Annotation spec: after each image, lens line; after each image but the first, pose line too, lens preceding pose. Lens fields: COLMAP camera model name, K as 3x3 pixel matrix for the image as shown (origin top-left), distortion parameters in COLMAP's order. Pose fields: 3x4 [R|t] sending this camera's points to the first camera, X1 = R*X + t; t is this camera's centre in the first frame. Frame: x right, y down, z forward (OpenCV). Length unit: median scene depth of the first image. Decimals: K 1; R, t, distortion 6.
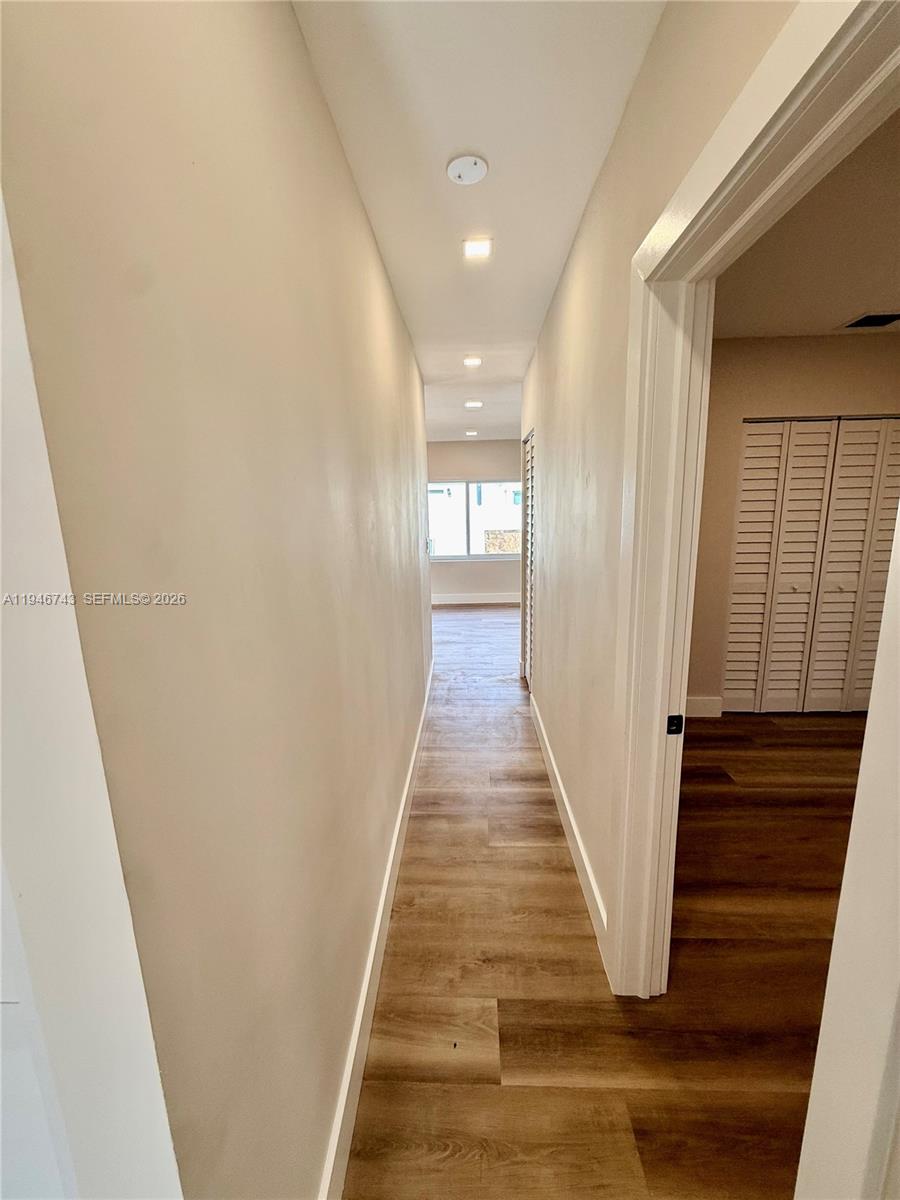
lens RADIAL K [[456.4, 0, 448.9], [0, 456.4, 596.9], [0, 0, 1]] dist [-0.011743, 0.000048]
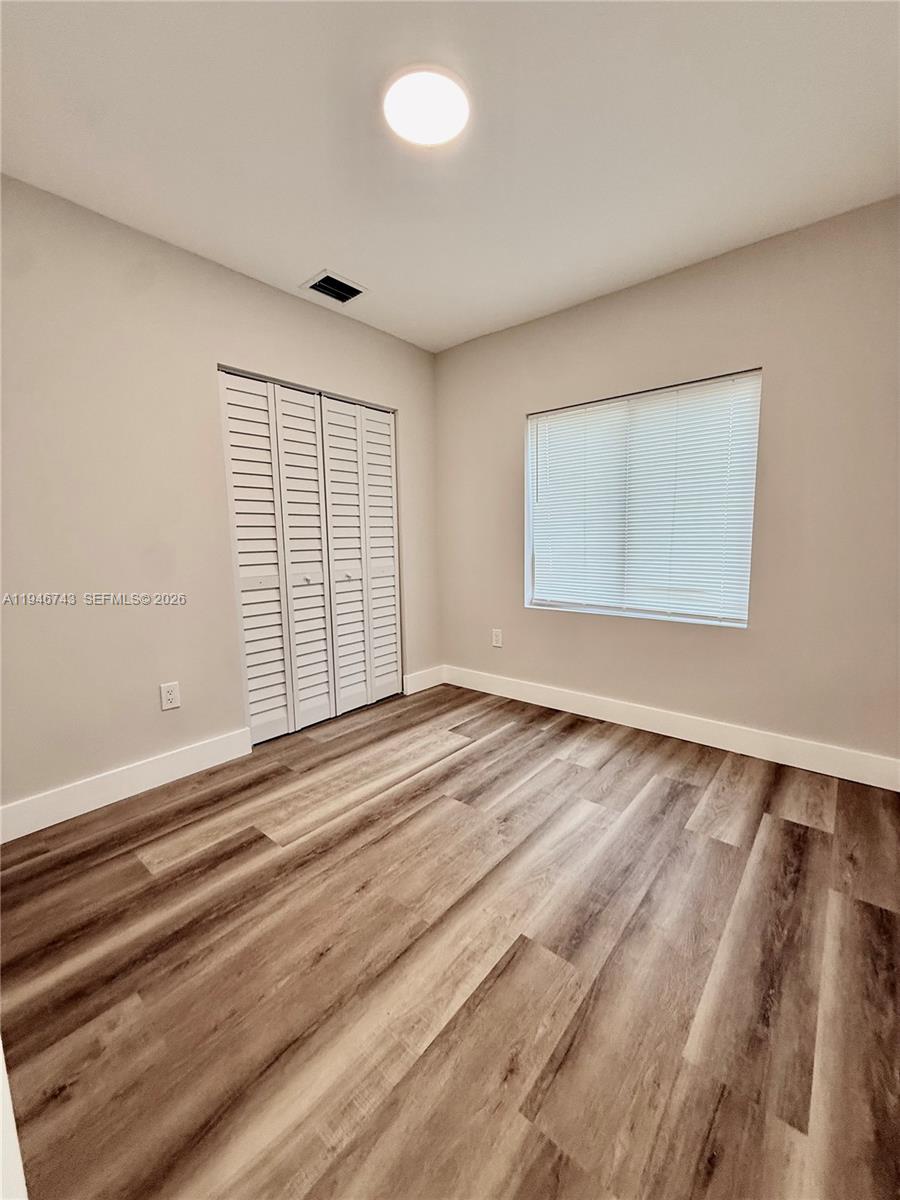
lens RADIAL K [[491.5, 0, 450.0], [0, 491.5, 600.0], [0, 0, 1]] dist [-0.000813, -0.000141]
pose [[0.600196, -0.096376, 0.794025, 0.196859], [0.152009, 0.988366, 0.005062, 0.067533], [-0.785275, 0.117661, 0.607864, 0.244368]]
